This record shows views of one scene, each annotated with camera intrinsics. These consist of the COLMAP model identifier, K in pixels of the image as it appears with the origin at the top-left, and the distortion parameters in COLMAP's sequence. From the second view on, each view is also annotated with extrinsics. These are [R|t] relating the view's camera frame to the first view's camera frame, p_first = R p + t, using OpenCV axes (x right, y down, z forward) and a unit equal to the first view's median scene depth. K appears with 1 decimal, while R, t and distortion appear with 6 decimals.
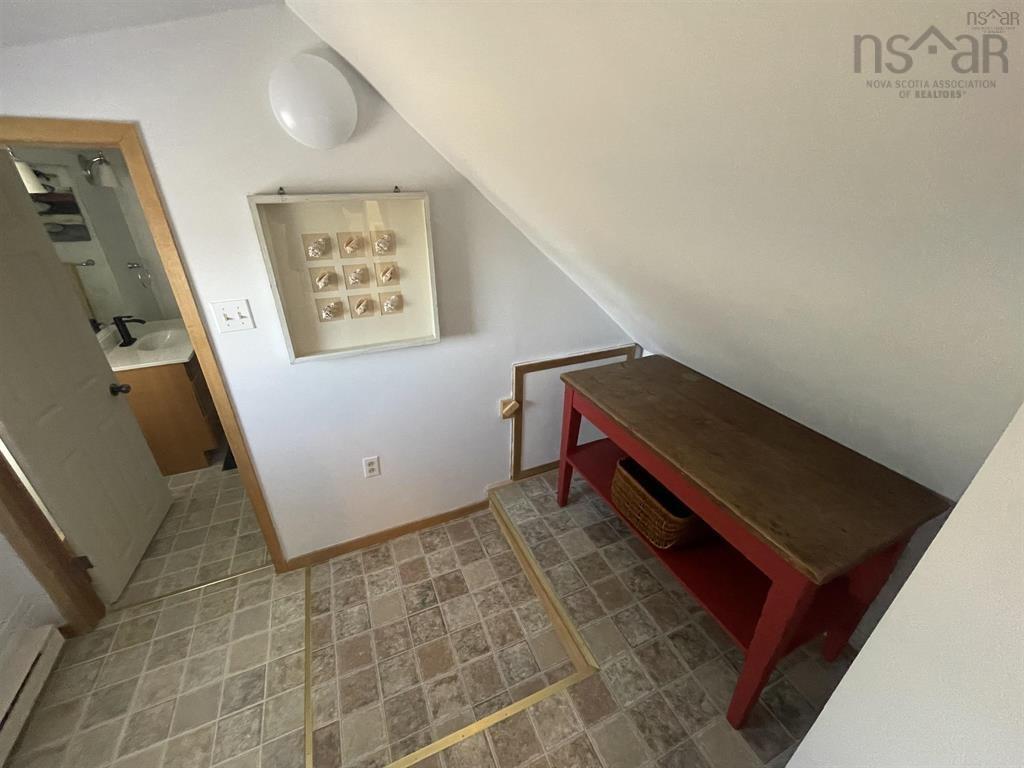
lens RADIAL K [[415.4, 0, 508.2], [0, 415.4, 388.3], [0, 0, 1]] dist [0.000351, -0.000322]
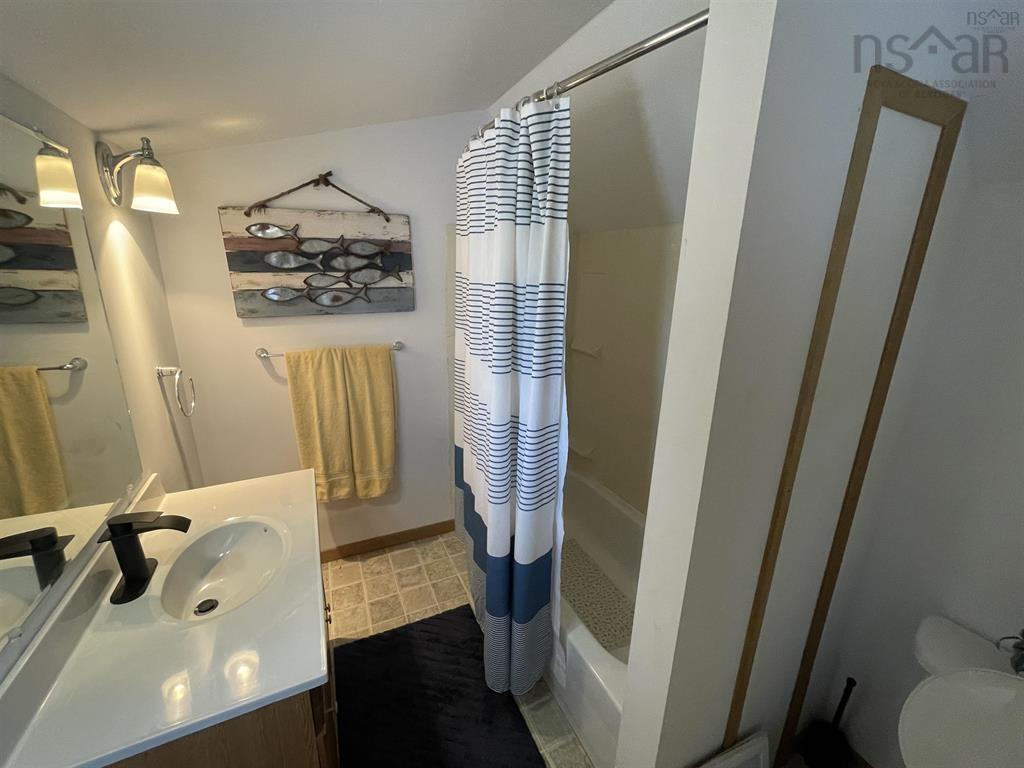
lens RADIAL K [[415.4, 0, 512.9], [0, 415.4, 379.7], [0, 0, 1]] dist [0.000351, -0.000322]
pose [[0.999516, 0.010270, 0.029351, -0.576672], [-0.004661, 0.982707, -0.185110, -0.222747], [-0.030744, 0.184884, 0.982279, 0.574659]]
